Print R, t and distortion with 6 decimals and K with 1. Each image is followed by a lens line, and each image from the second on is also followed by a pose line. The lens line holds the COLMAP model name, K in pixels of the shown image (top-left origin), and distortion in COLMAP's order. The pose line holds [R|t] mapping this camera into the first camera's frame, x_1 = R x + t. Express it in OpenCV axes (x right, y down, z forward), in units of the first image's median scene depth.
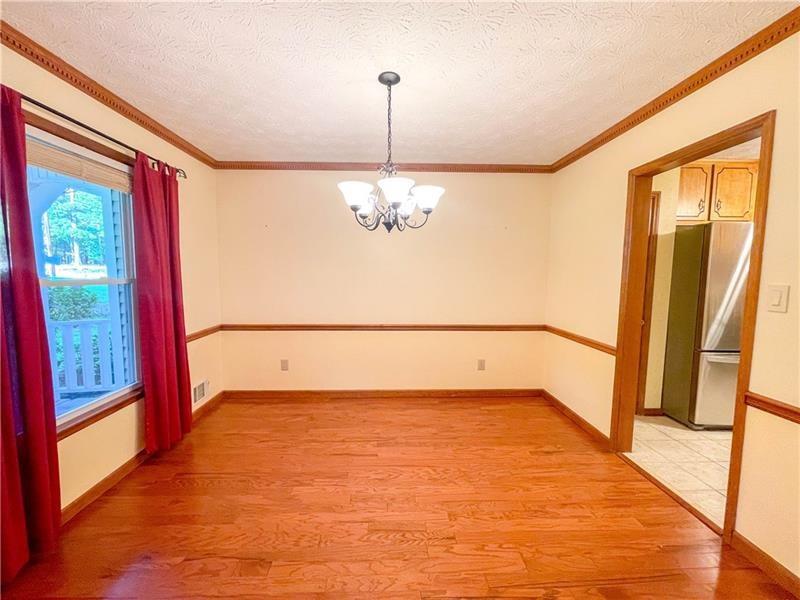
lens RADIAL K [[320.0, 0, 397.1], [0, 320.0, 296.5], [0, 0, 1]] dist [0.002281, 0.000155]
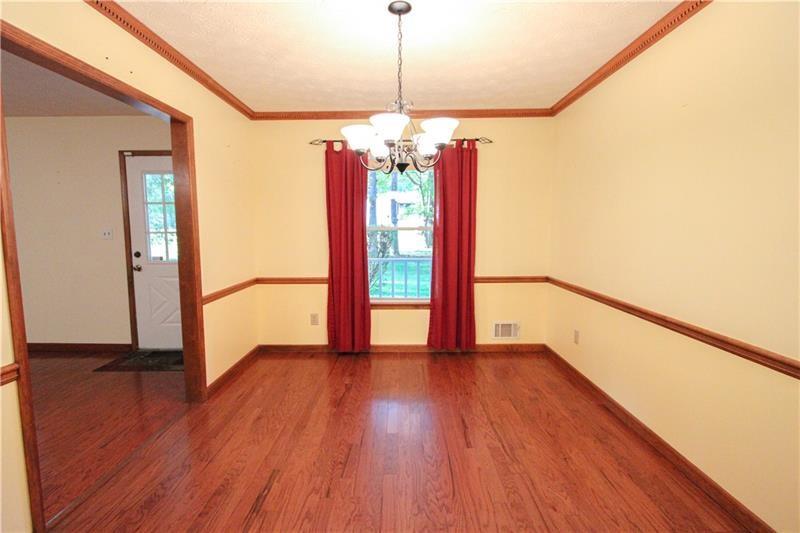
lens RADIAL K [[369.7, 0, 400.0], [0, 369.7, 266.5], [0, 0, 1]] dist [-0.003144, -0.000290]
pose [[-0.038832, 0.097915, -0.994437, 0.878696], [-0.071376, 0.992374, 0.100499, -0.036729], [0.996693, 0.074882, -0.031547, 0.883092]]
